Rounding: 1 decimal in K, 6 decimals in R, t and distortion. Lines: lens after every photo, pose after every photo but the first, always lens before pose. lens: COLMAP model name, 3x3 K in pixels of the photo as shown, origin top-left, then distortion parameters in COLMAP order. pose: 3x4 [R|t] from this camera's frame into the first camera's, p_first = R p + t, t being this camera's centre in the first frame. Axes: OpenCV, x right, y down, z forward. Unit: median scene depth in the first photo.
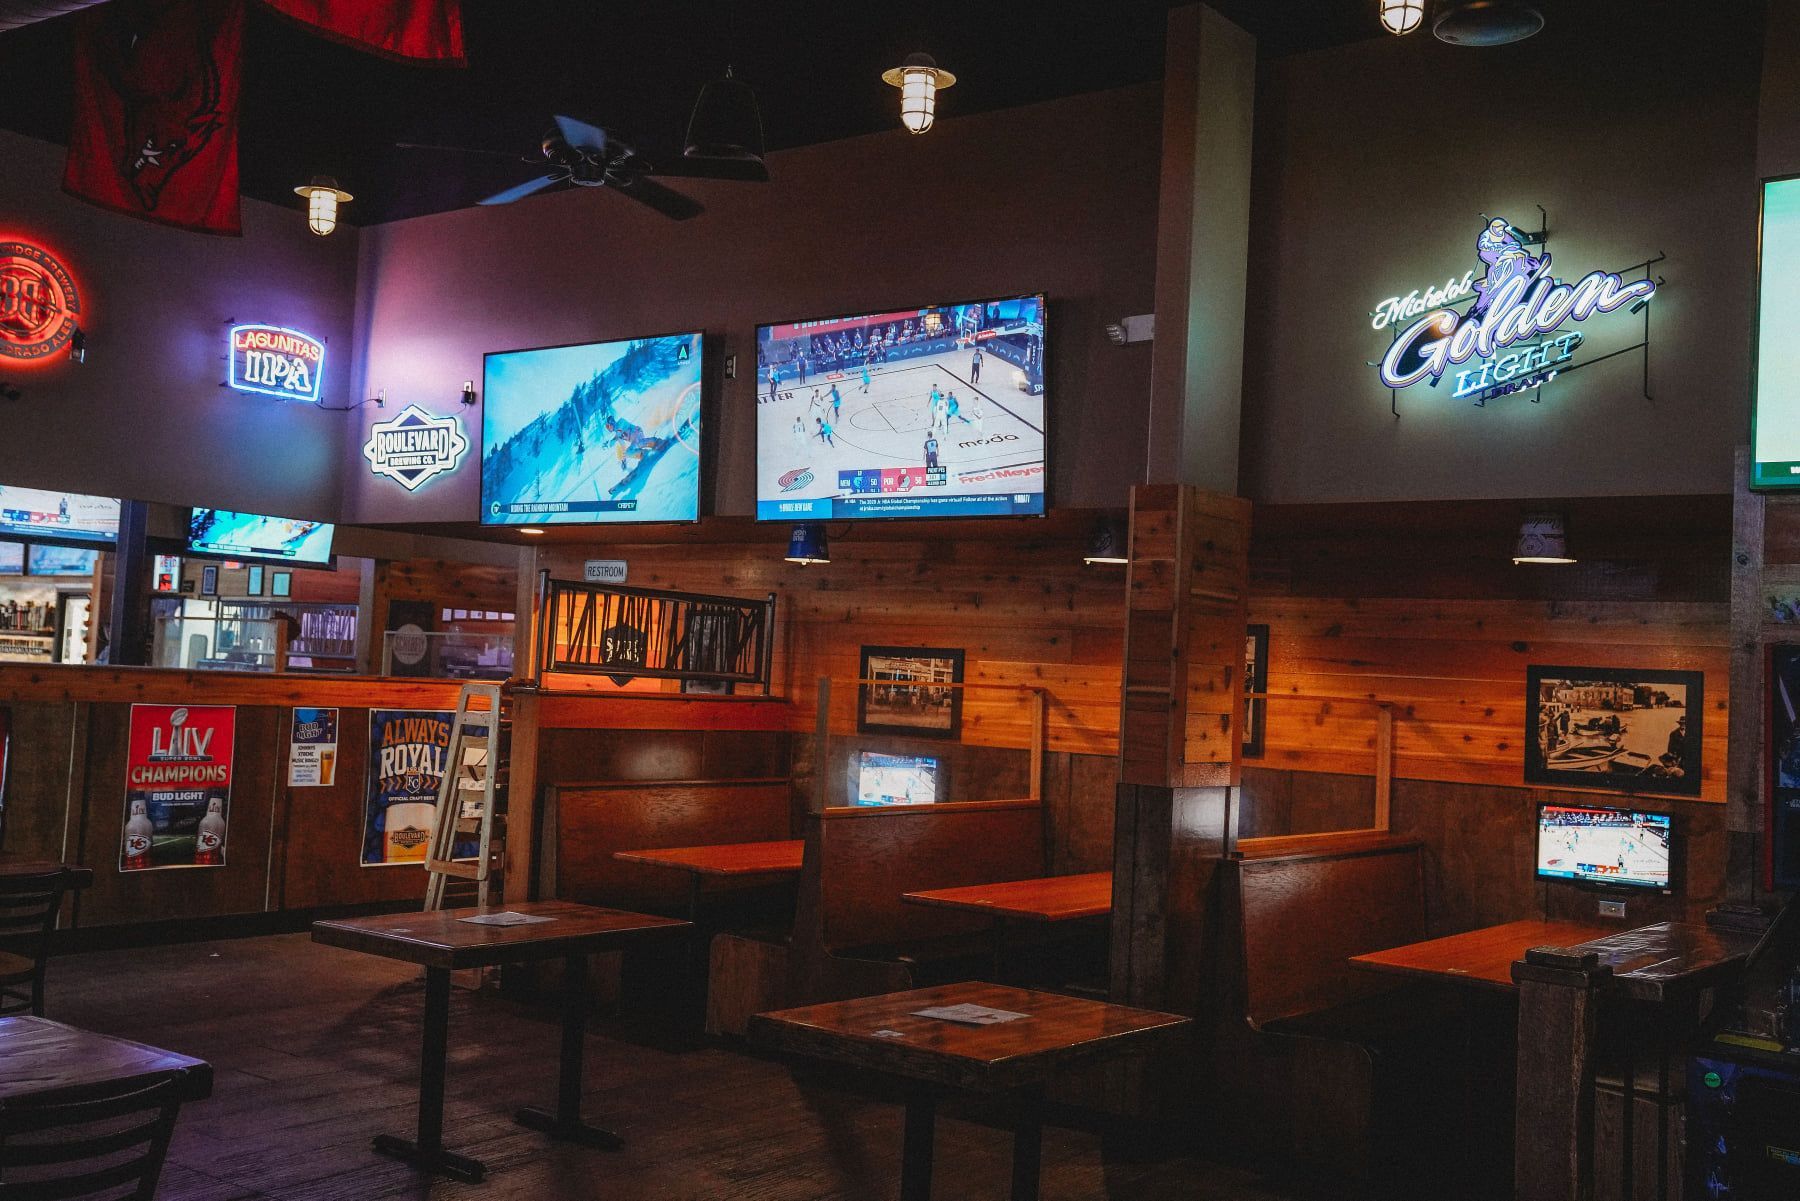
lens RADIAL K [[1829.4, 0, 900.0], [0, 1829.4, 600.5], [0, 0, 1]] dist [0.078346, -0.000911]
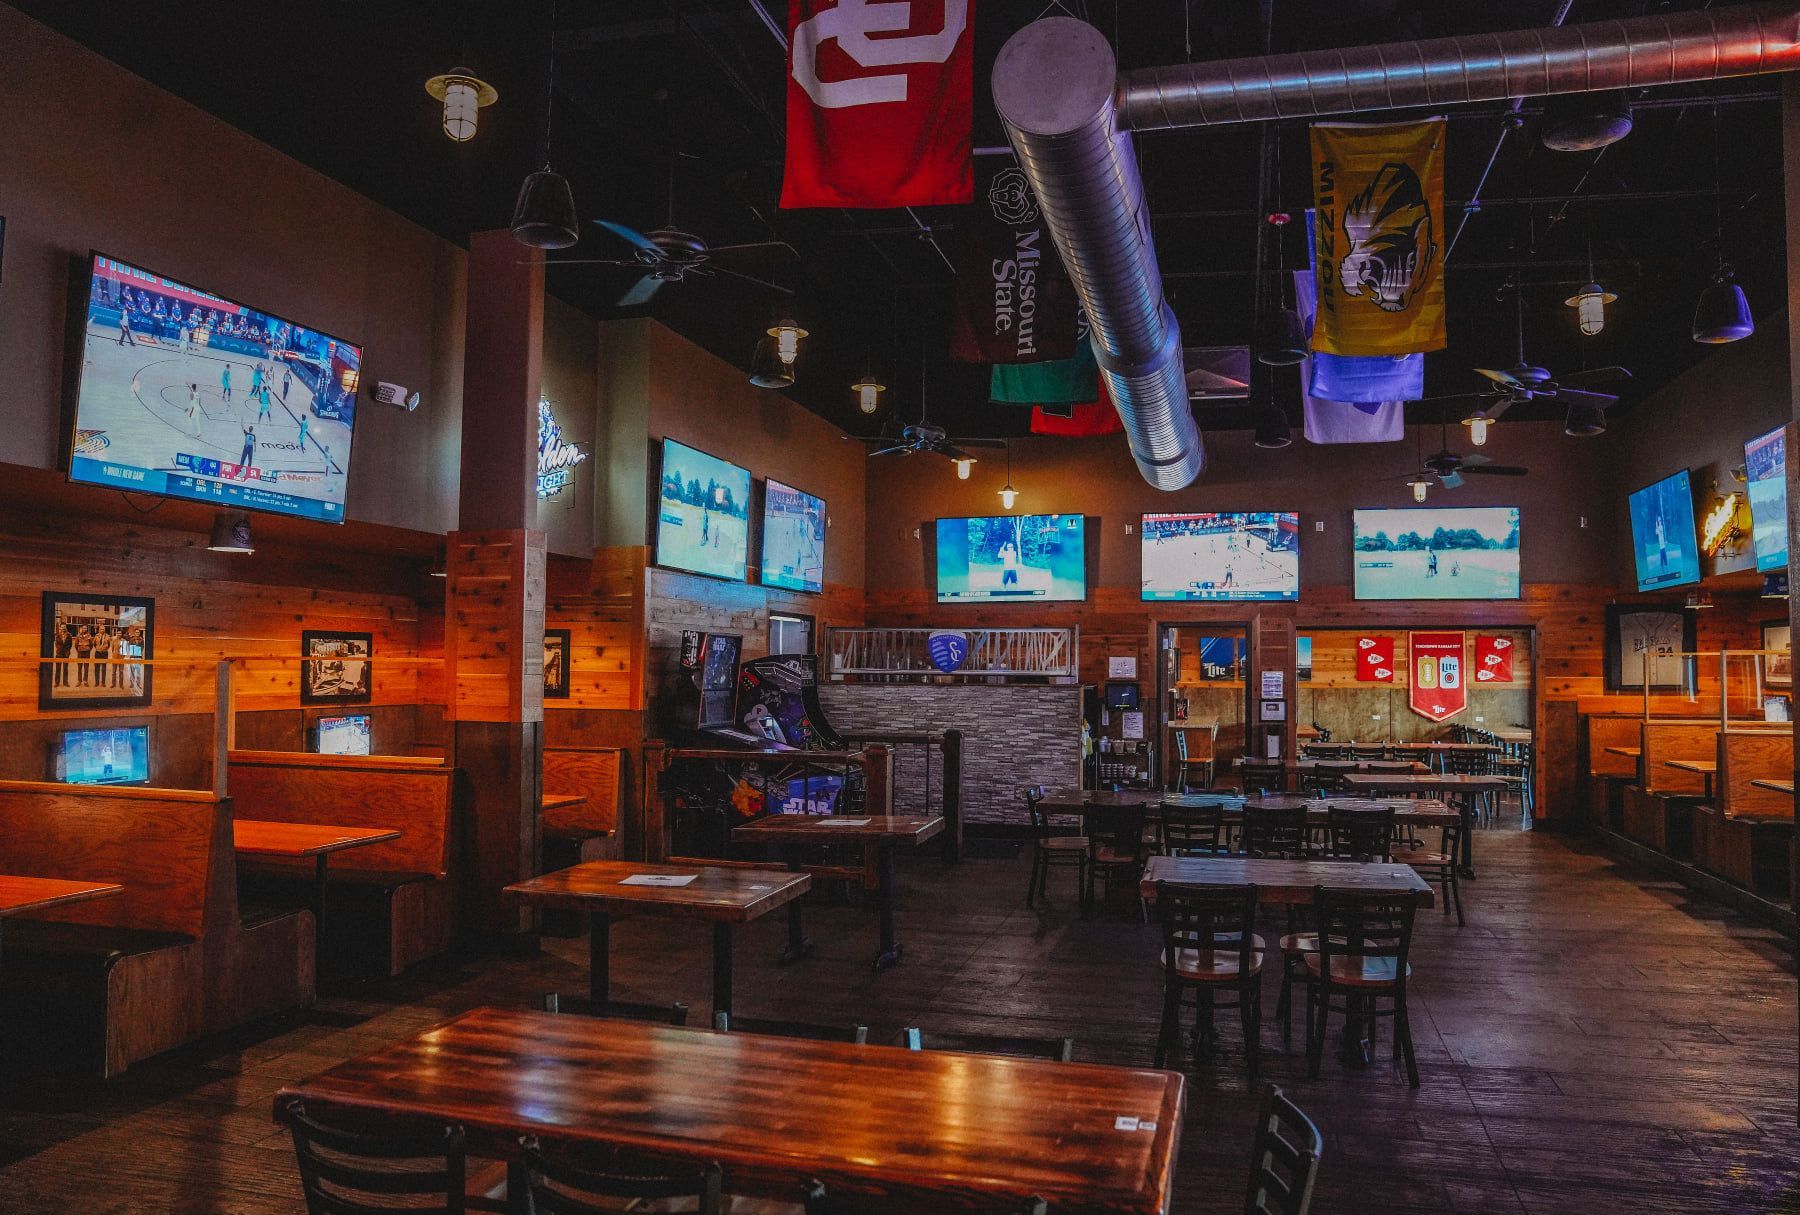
lens RADIAL K [[1242.4, 0, 900.0], [0, 1242.4, 607.5], [0, 0, 1]] dist [-0.117016, 0.000868]
pose [[-0.377515, -0.009955, 0.925950, -0.798867], [-0.065530, 0.997723, -0.015990, -0.000796], [-0.923682, -0.066713, -0.377308, 0.929887]]
